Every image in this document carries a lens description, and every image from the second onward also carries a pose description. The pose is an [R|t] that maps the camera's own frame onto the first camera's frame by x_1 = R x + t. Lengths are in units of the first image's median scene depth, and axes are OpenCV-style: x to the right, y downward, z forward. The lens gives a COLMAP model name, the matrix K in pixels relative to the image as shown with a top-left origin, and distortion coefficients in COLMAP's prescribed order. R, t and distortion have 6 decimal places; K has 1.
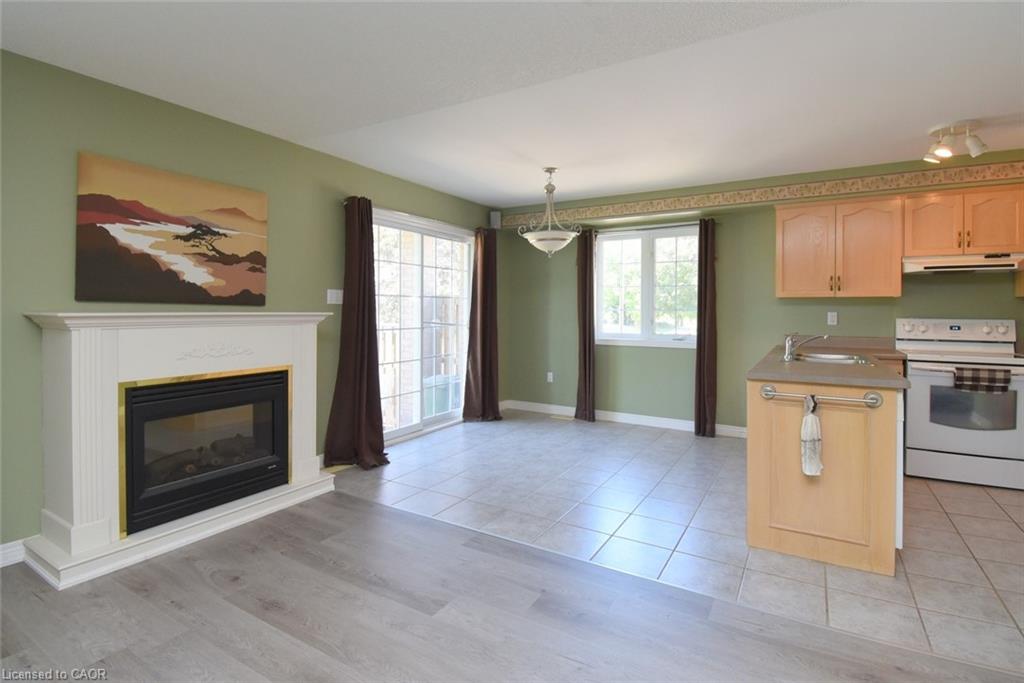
lens RADIAL K [[495.7, 0, 512.6], [0, 495.7, 311.2], [0, 0, 1]] dist [-0.006464, -0.013952]
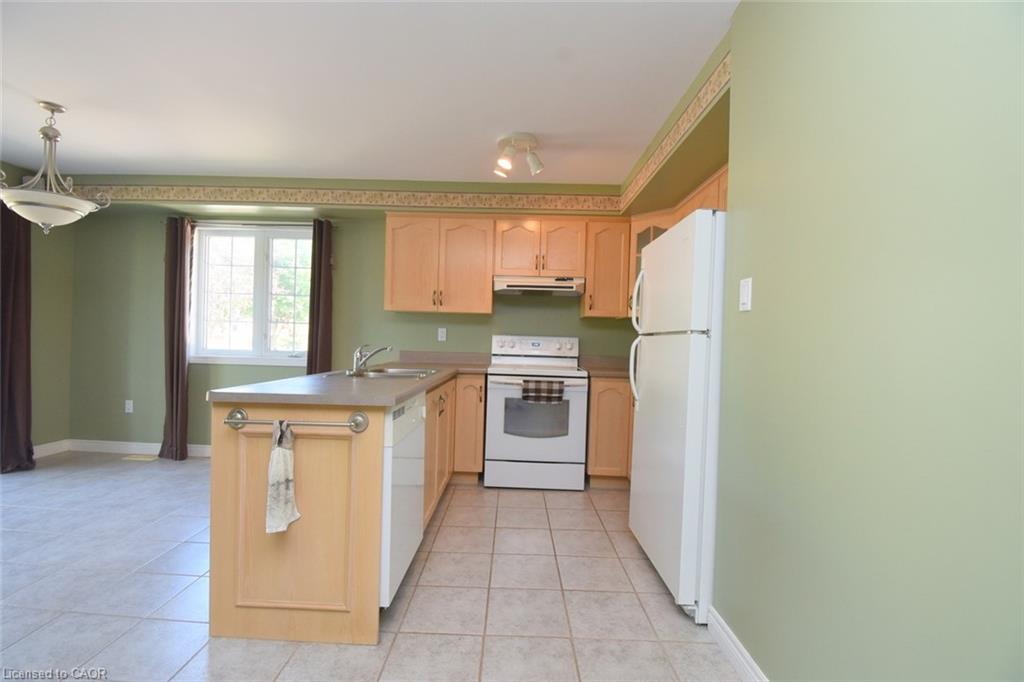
lens RADIAL K [[452.0, 0, 510.1], [0, 452.0, 344.6], [0, 0, 1]] dist [0.004991, -0.017483]
pose [[0.860192, 0.014614, 0.509761, 0.347232], [-0.022734, 0.999694, 0.009702, 0.027093], [-0.509464, -0.019934, 0.860261, 0.159353]]
